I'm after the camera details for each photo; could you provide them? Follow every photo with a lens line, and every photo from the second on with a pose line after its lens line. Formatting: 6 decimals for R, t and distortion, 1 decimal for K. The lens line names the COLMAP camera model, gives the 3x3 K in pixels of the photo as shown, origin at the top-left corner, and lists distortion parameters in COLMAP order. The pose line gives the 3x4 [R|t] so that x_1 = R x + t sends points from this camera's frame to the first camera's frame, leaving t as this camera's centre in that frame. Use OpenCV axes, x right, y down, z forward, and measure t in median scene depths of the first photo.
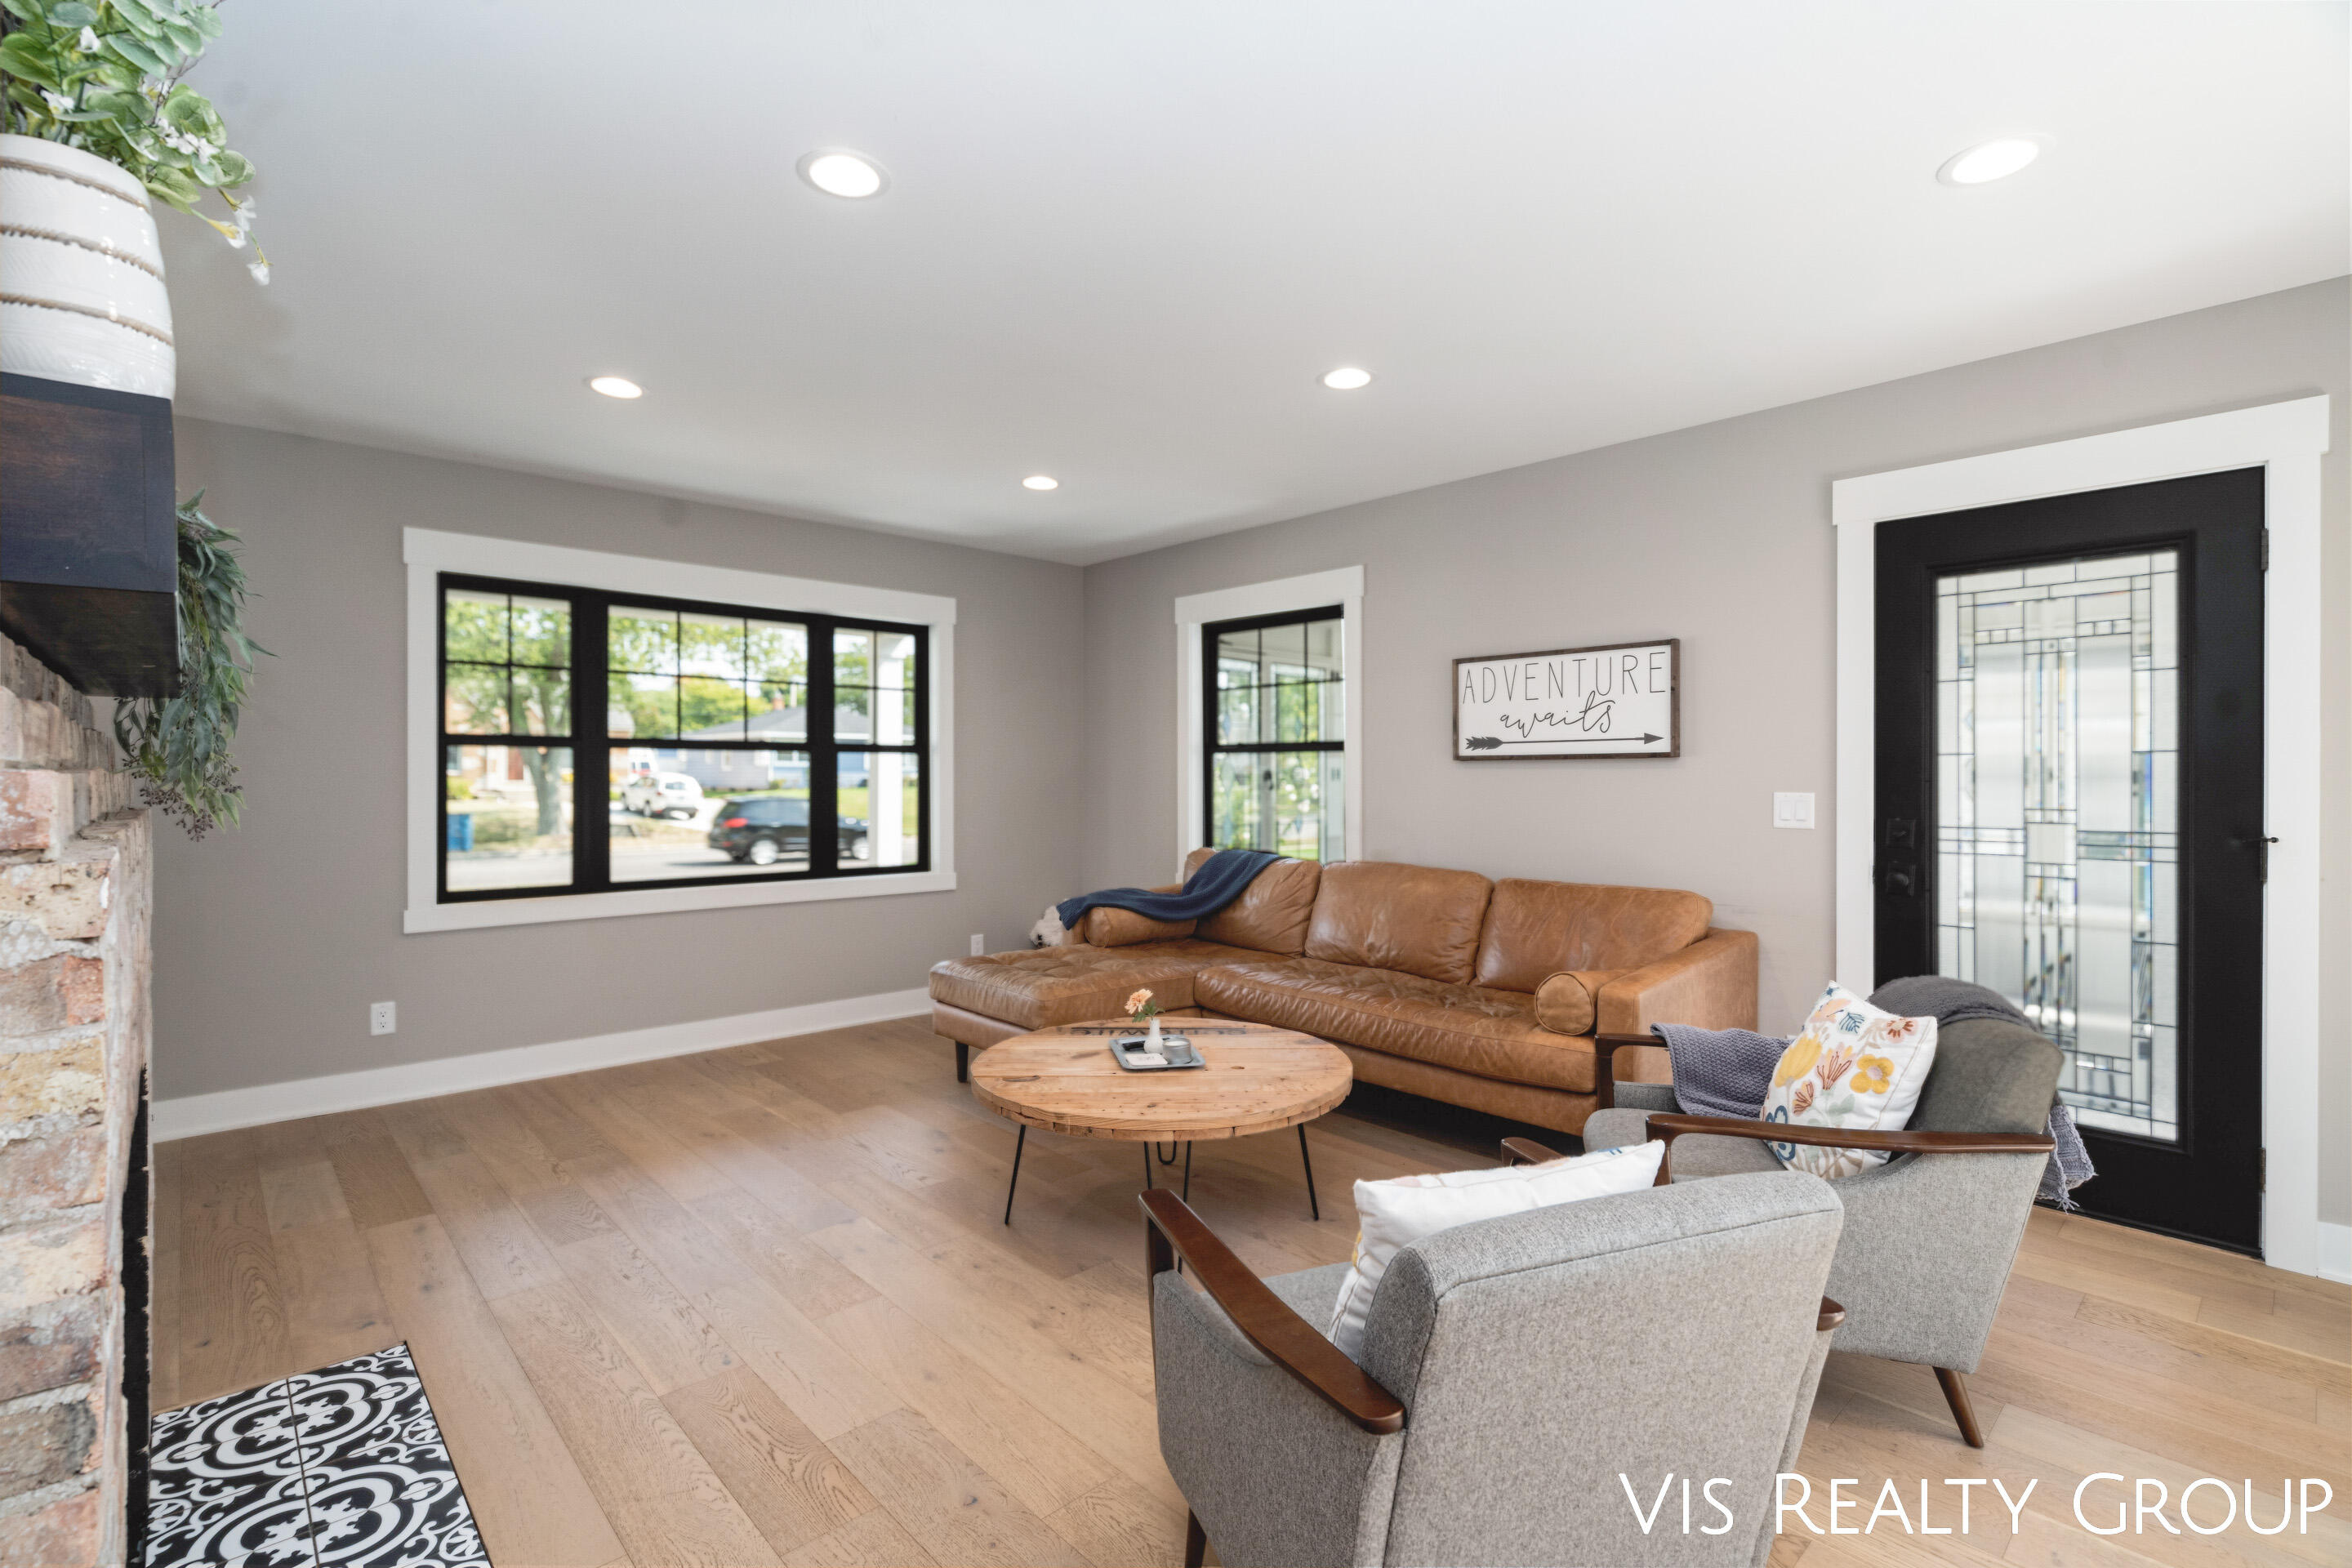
lens RADIAL K [[1072.6, 0, 1178.9], [0, 1072.6, 772.0], [0, 0, 1]] dist [-0.004941, 0.001364]
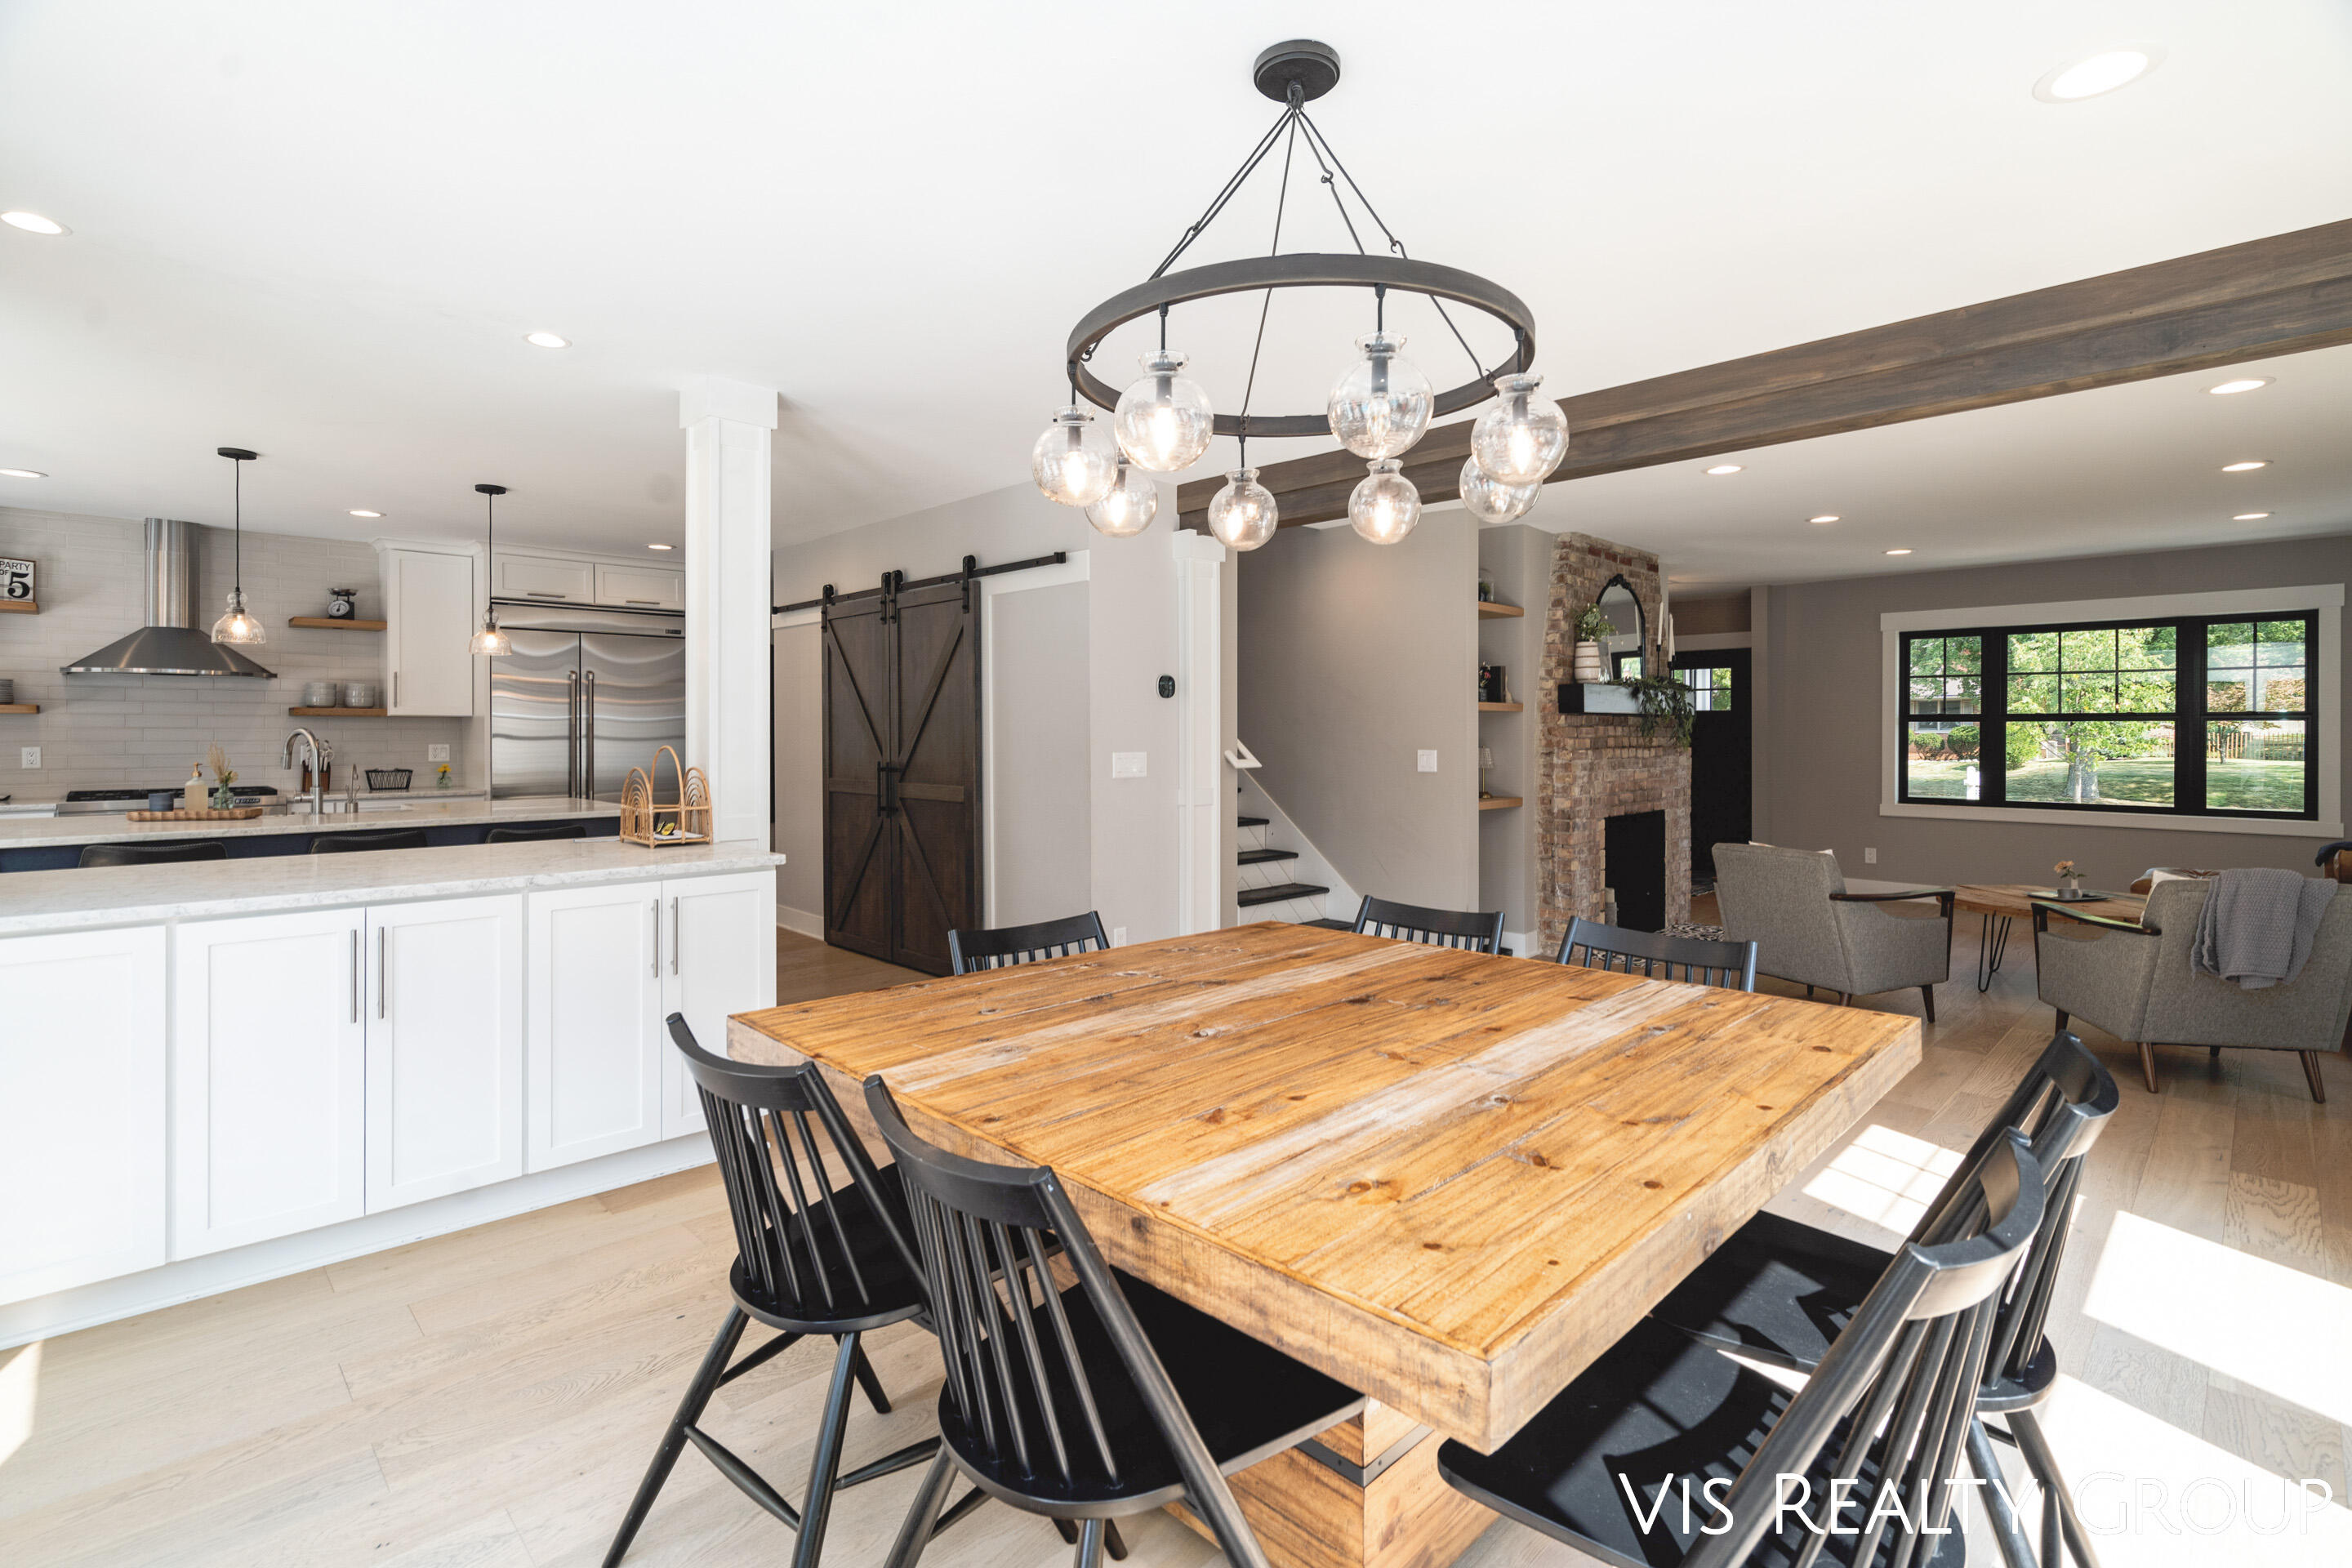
lens RADIAL K [[1072.6, 0, 1171.1], [0, 1072.6, 740.5], [0, 0, 1]] dist [-0.004941, 0.001364]
pose [[0.020934, 0.006660, -0.999759, 1.269334], [0.002918, 0.999973, 0.006723, -0.007772], [0.999777, -0.003058, 0.020914, -0.381762]]
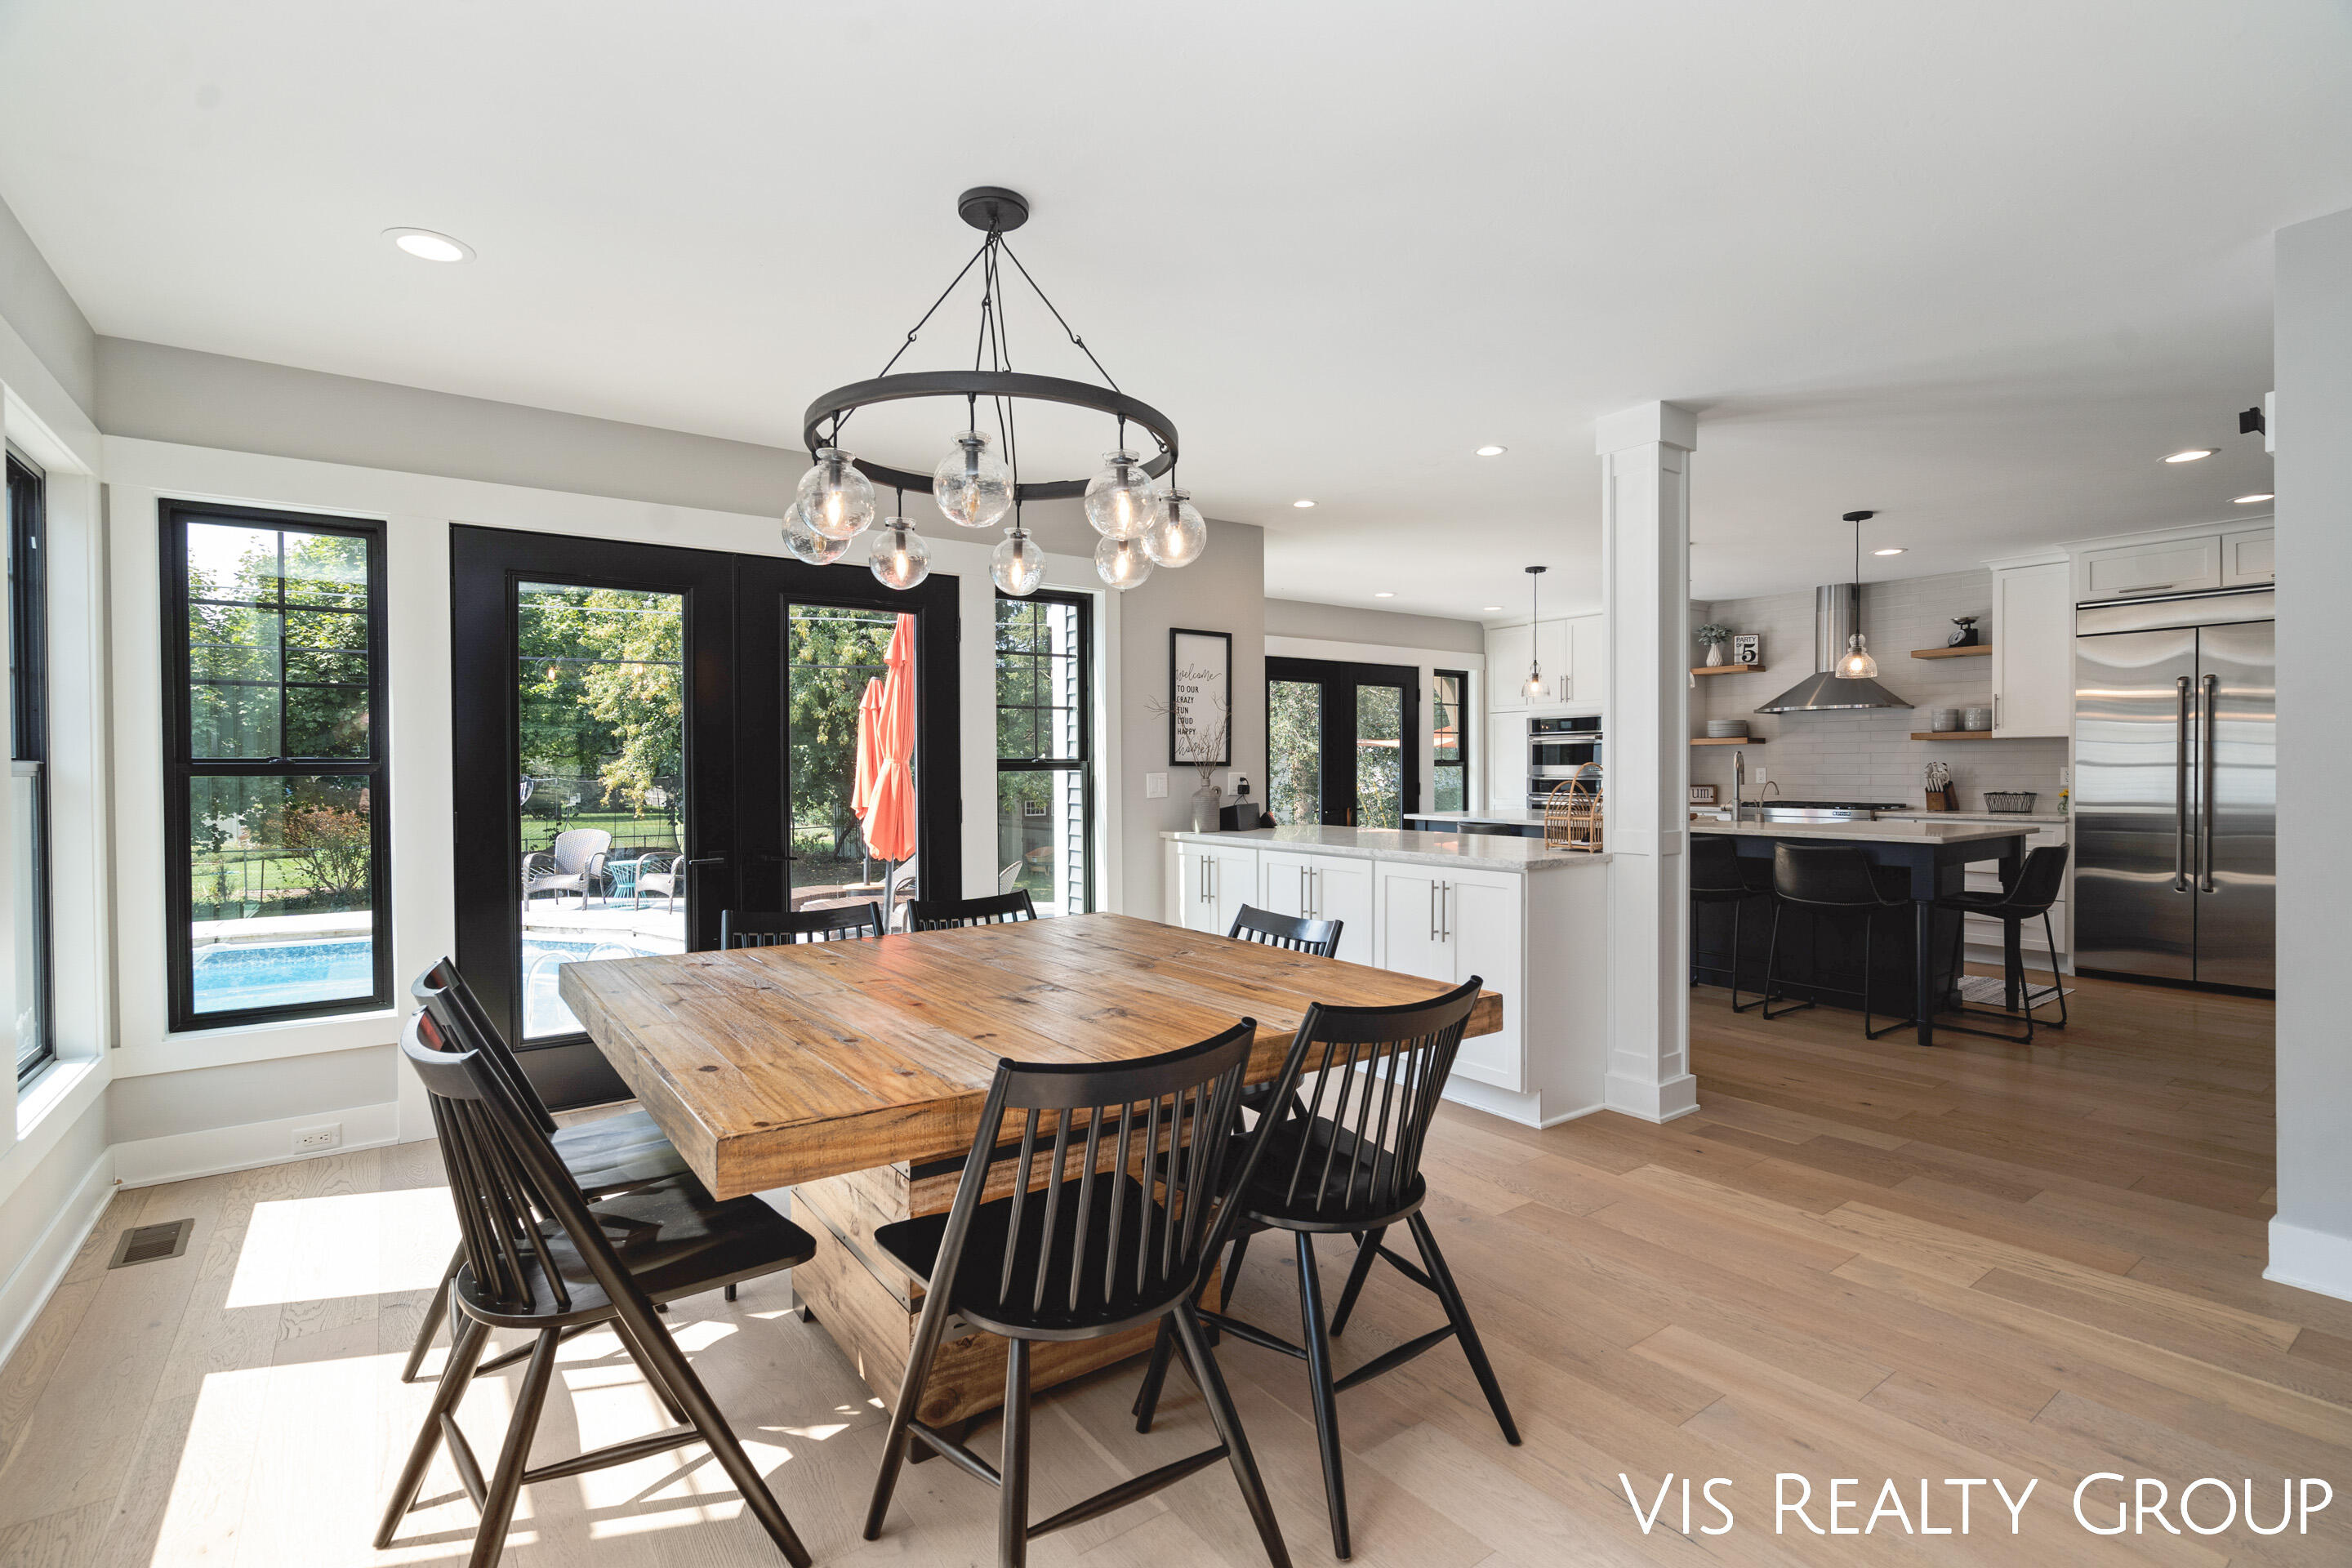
lens RADIAL K [[1072.6, 0, 1178.6], [0, 1072.6, 777.4], [0, 0, 1]] dist [-0.004941, 0.001364]
pose [[-0.994013, 0.002443, 0.109239, 0.673329], [0.003162, 0.999974, 0.006413, 0.007428], [-0.109220, 0.006720, -0.993995, 0.211674]]
